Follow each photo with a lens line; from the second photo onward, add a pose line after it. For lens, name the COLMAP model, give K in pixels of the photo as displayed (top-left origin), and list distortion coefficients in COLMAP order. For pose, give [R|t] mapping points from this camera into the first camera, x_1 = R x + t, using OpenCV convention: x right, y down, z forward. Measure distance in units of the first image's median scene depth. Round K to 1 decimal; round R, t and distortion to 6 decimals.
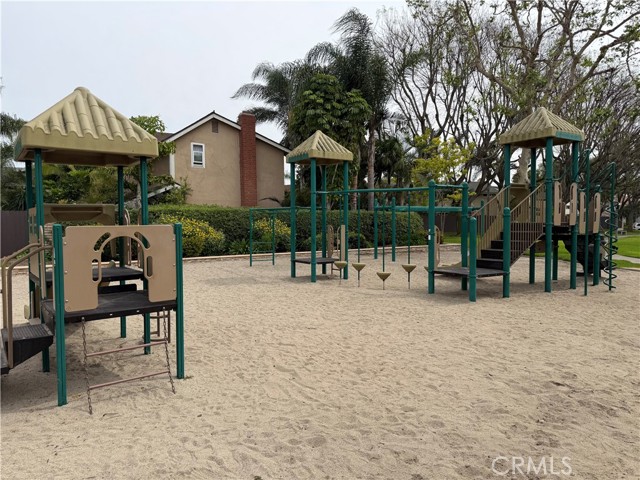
lens RADIAL K [[445.7, 0, 320.0], [0, 445.7, 240.0], [0, 0, 1]] dist [0.009301, 0.002972]
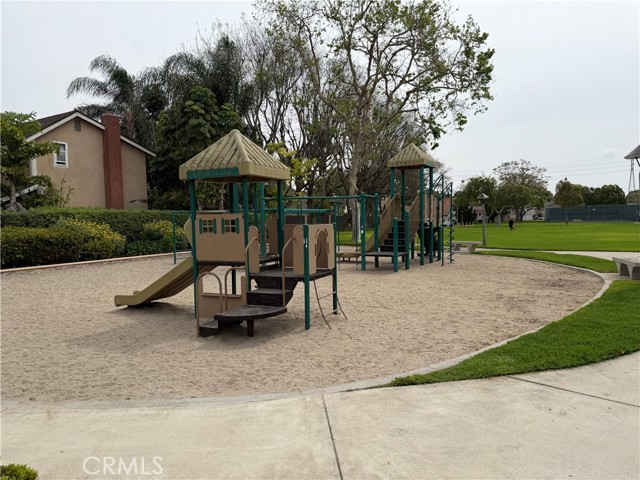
lens RADIAL K [[440.8, 0, 320.0], [0, 440.8, 240.0], [0, 0, 1]] dist [0.099456, -0.132620]
pose [[0.895219, -0.033771, 0.444346, -0.231232], [0.033914, 0.999396, 0.007628, 0.002638], [-0.444335, 0.008241, 0.895823, -0.099252]]
